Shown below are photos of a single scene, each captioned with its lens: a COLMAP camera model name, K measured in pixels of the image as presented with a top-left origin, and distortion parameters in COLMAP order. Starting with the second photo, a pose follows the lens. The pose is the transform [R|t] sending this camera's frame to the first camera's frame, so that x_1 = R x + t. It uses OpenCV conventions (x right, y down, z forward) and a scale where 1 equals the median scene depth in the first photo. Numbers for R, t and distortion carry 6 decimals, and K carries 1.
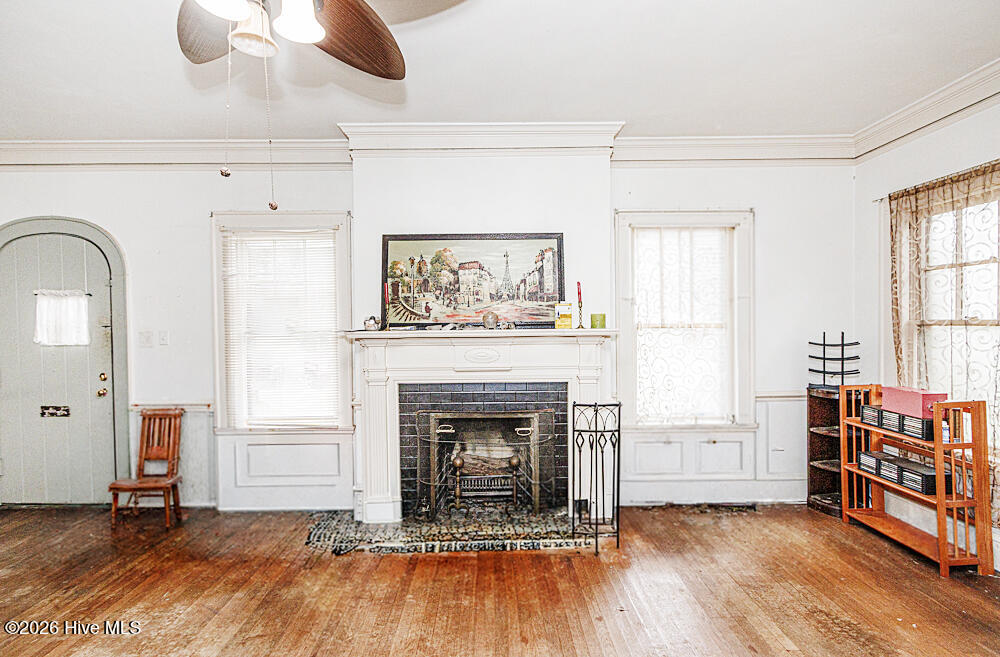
lens RADIAL K [[470.3, 0, 497.8], [0, 470.3, 330.4], [0, 0, 1]] dist [0.014858, -0.003277]
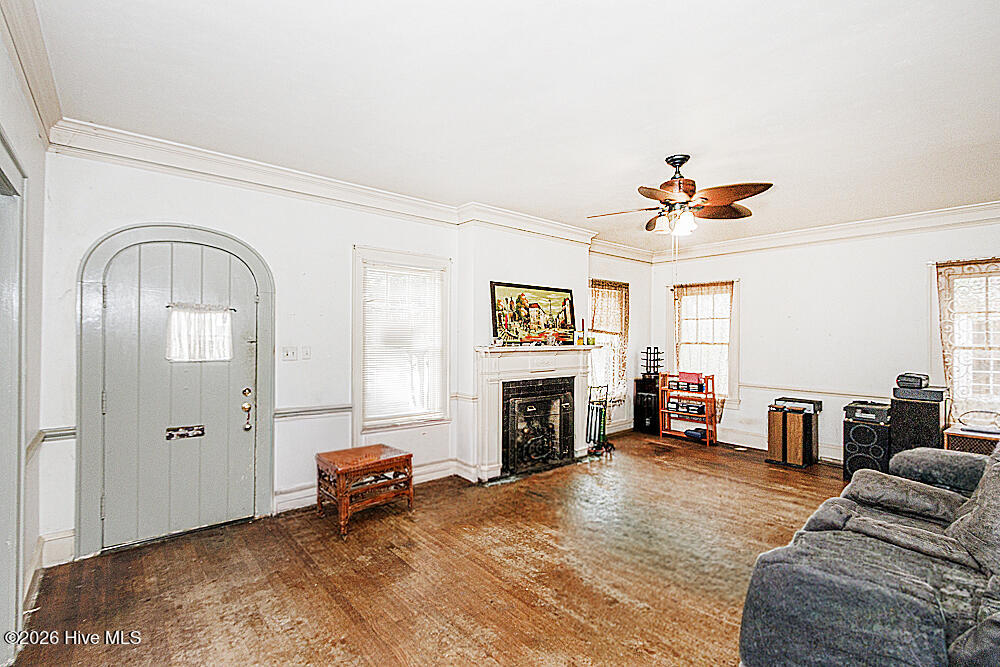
lens RADIAL K [[470.3, 0, 498.6], [0, 470.3, 333.3], [0, 0, 1]] dist [0.014858, -0.003277]
pose [[0.757911, 0.018111, 0.652106, -1.188777], [-0.004252, 0.999730, -0.022823, -0.006859], [-0.652344, 0.014525, 0.757784, -0.126835]]
